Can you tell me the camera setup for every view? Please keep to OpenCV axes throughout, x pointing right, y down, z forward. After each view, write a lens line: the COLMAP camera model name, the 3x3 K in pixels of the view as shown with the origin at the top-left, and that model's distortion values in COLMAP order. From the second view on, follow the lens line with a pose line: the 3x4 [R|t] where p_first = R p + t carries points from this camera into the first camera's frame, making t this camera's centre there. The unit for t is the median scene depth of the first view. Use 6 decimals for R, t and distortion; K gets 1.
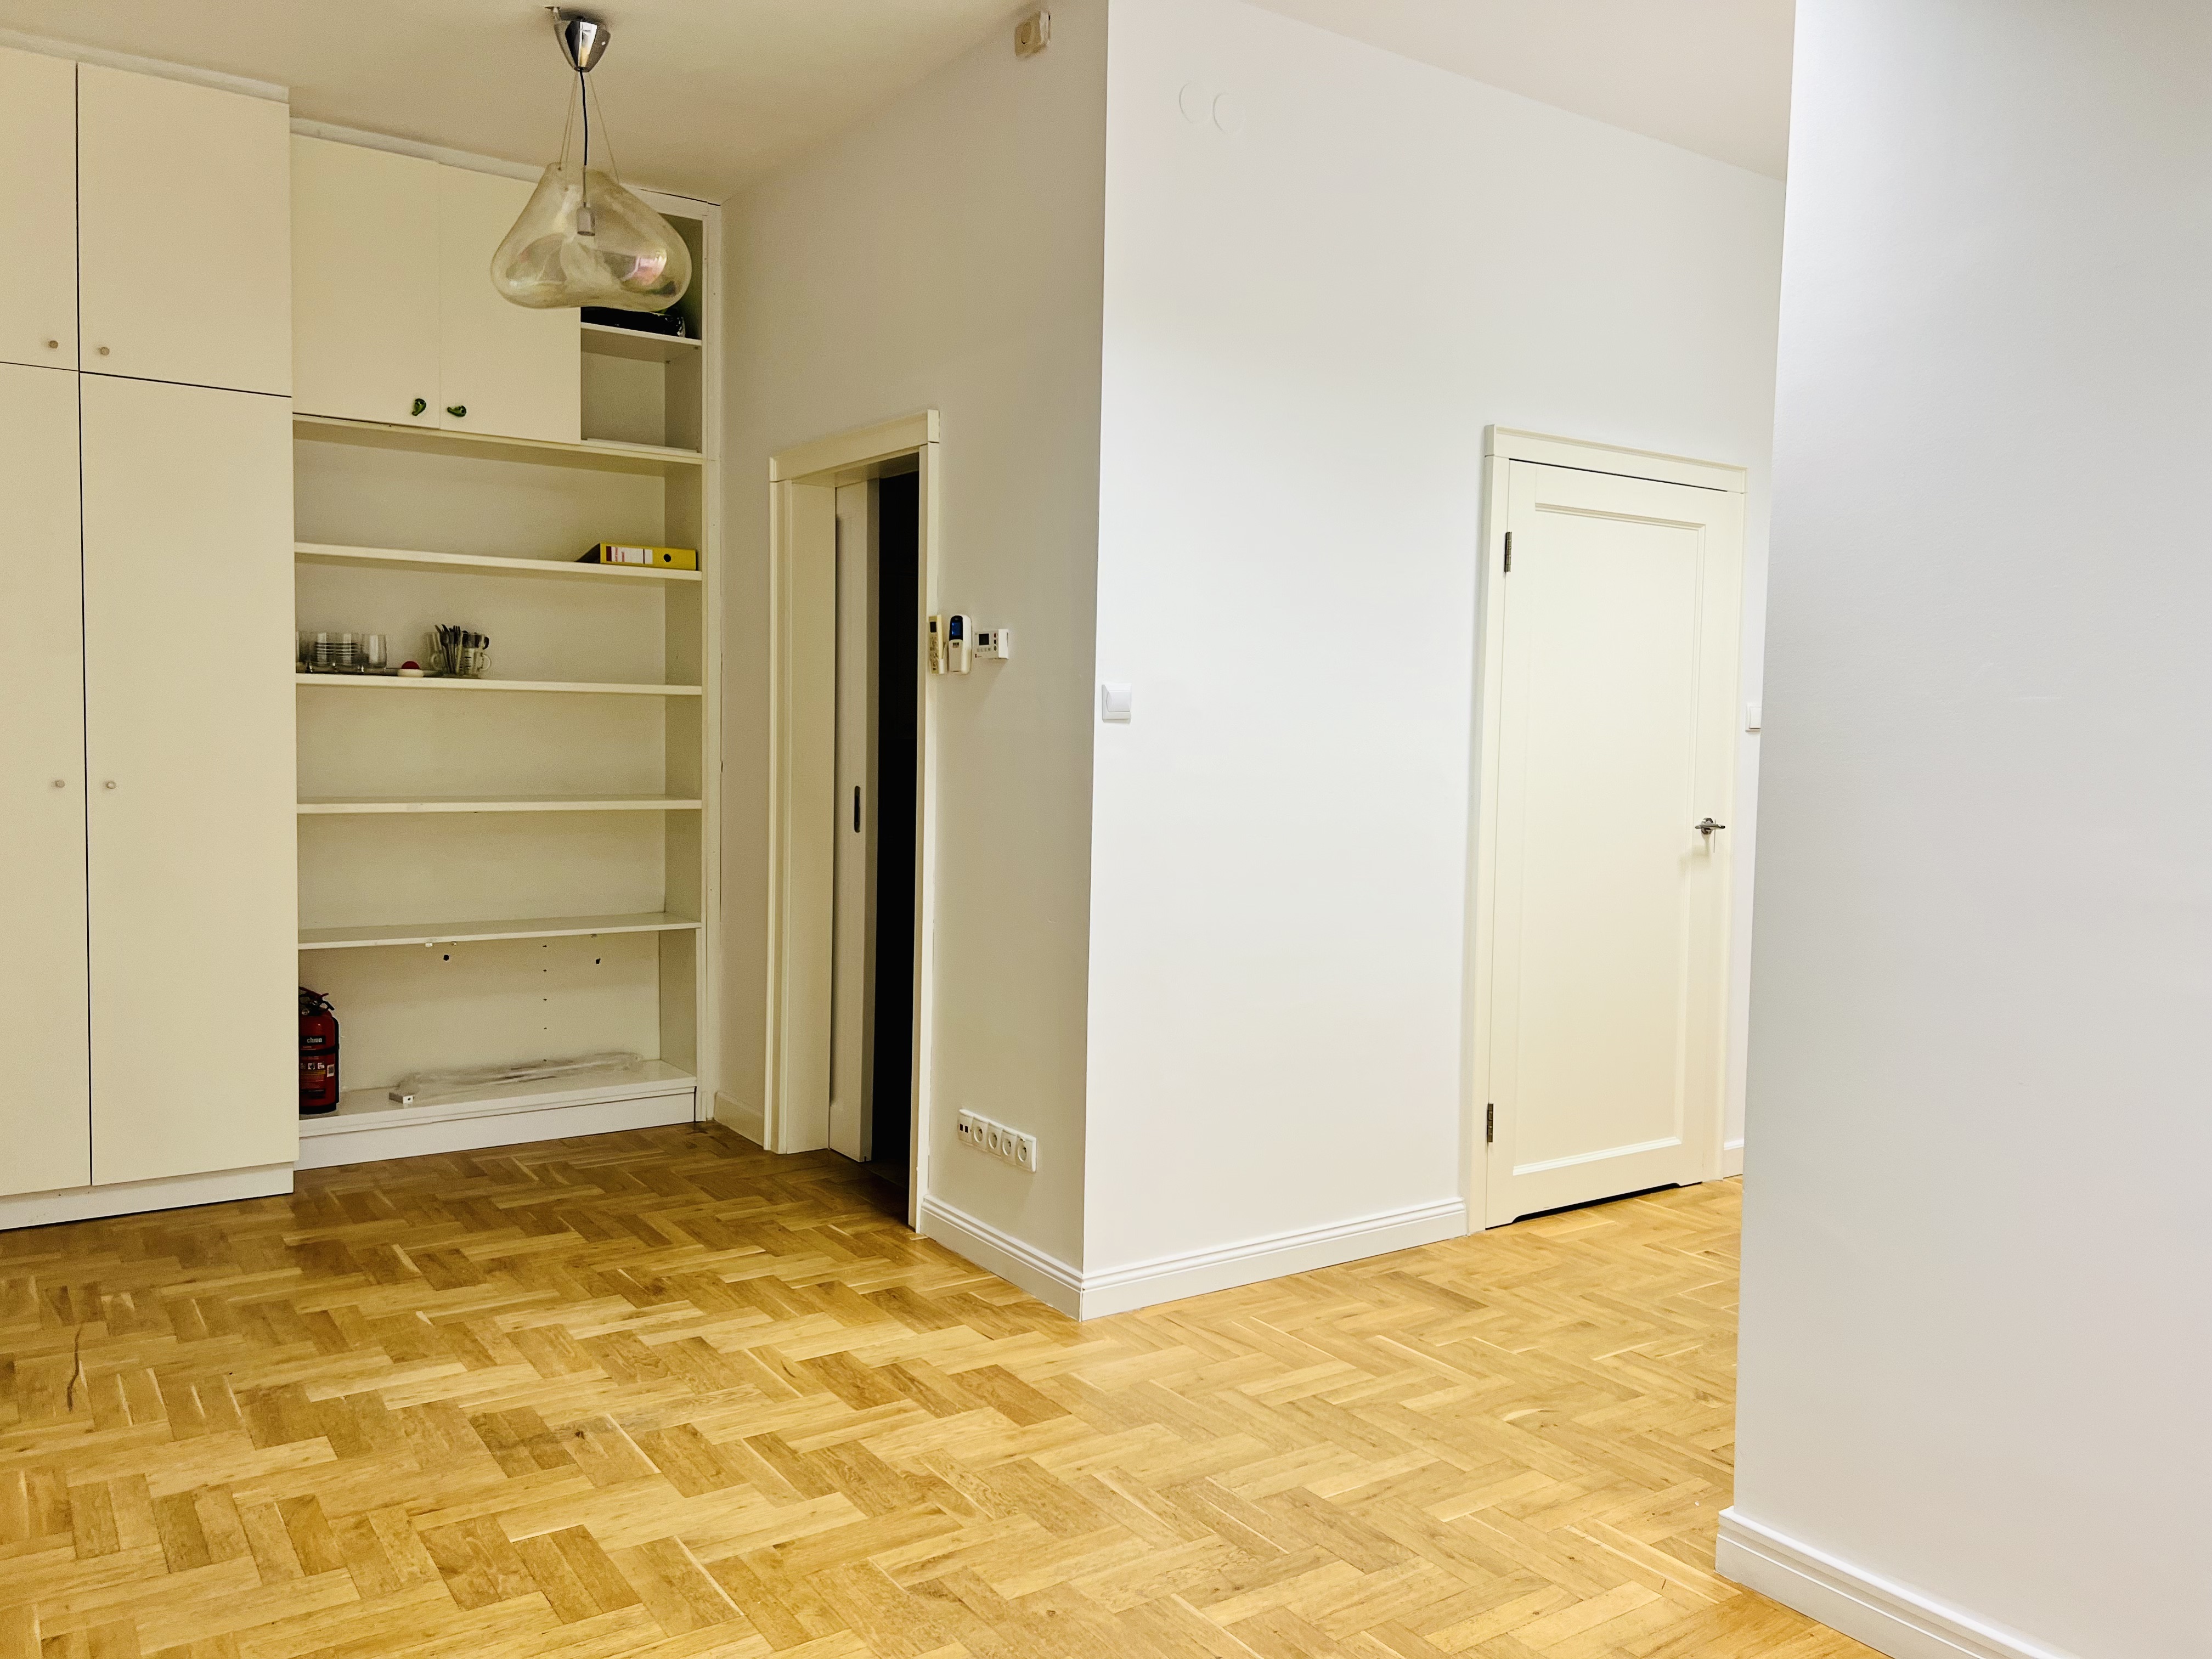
lens RADIAL K [[1652.4, 0, 1094.0], [0, 1652.4, 815.5], [0, 0, 1]] dist [0.052750, -0.054709]
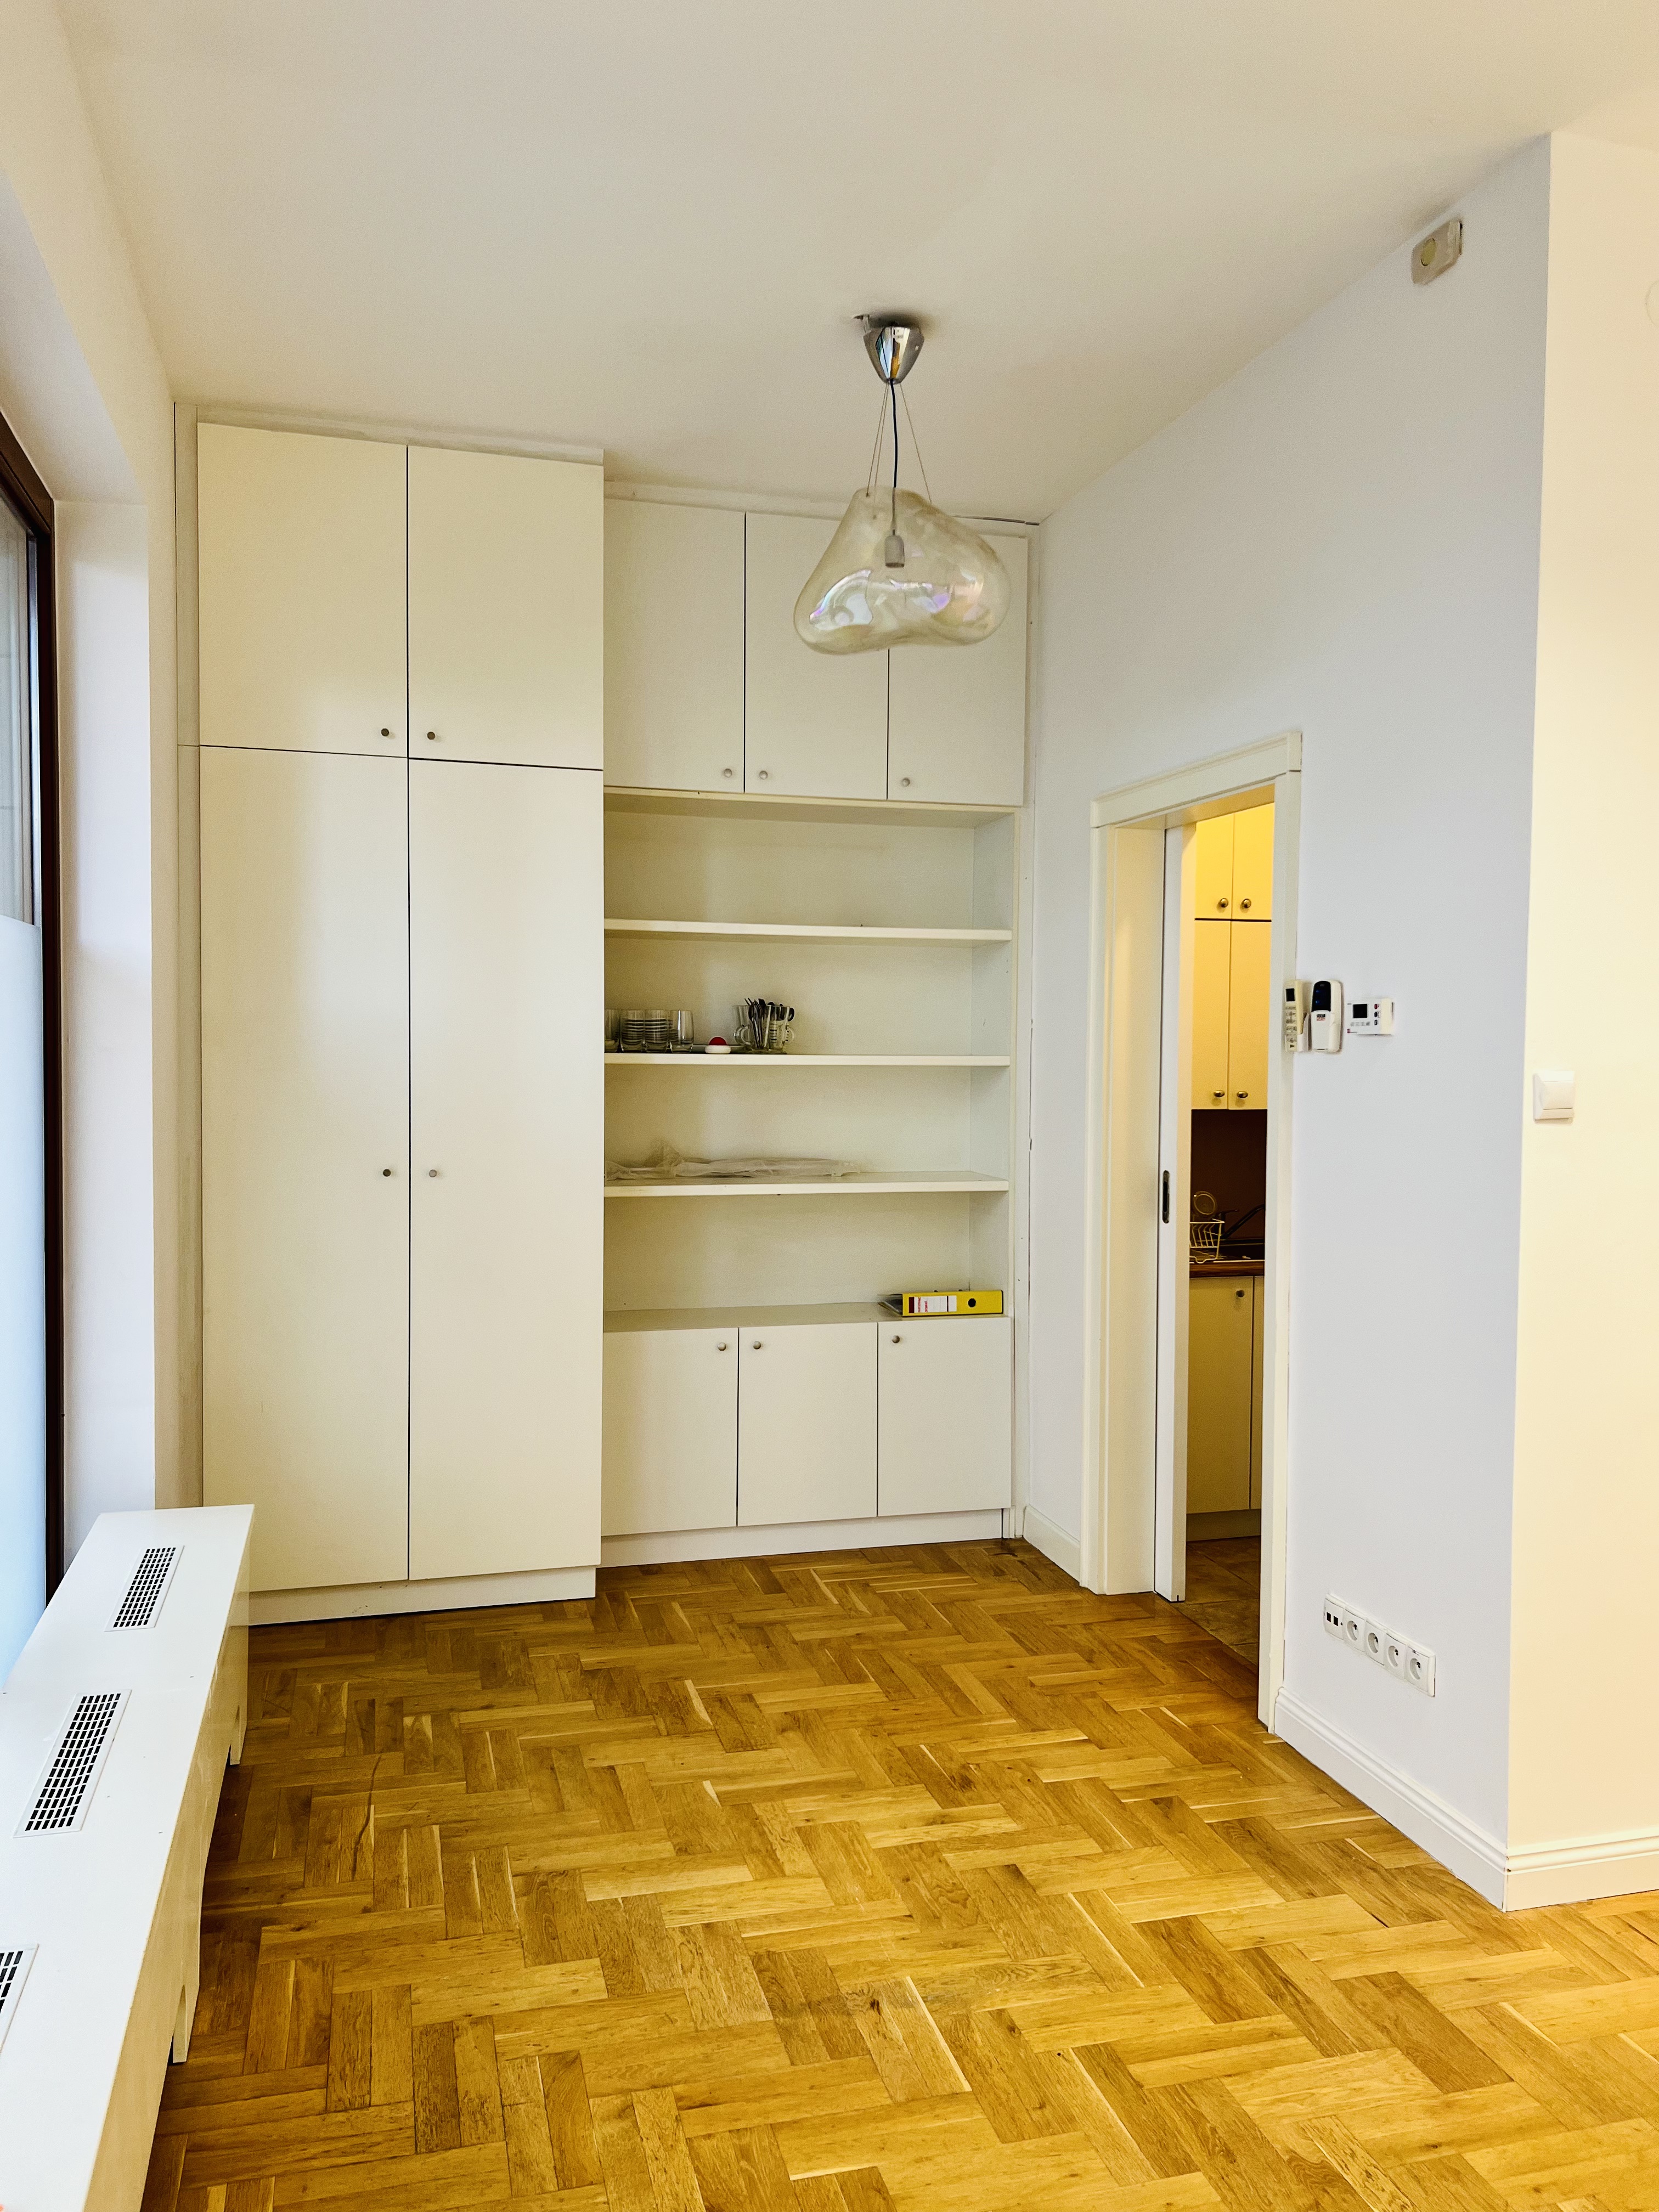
lens RADIAL K [[1652.4, 0, 847.5], [0, 1652.4, 1103.7], [0, 0, 1]] dist [0.052750, -0.054709]
pose [[0.947797, 0.001105, -0.318873, -0.047485], [-0.008449, 0.999730, -0.021648, -0.043872], [0.318763, 0.023212, 0.947550, 0.163945]]
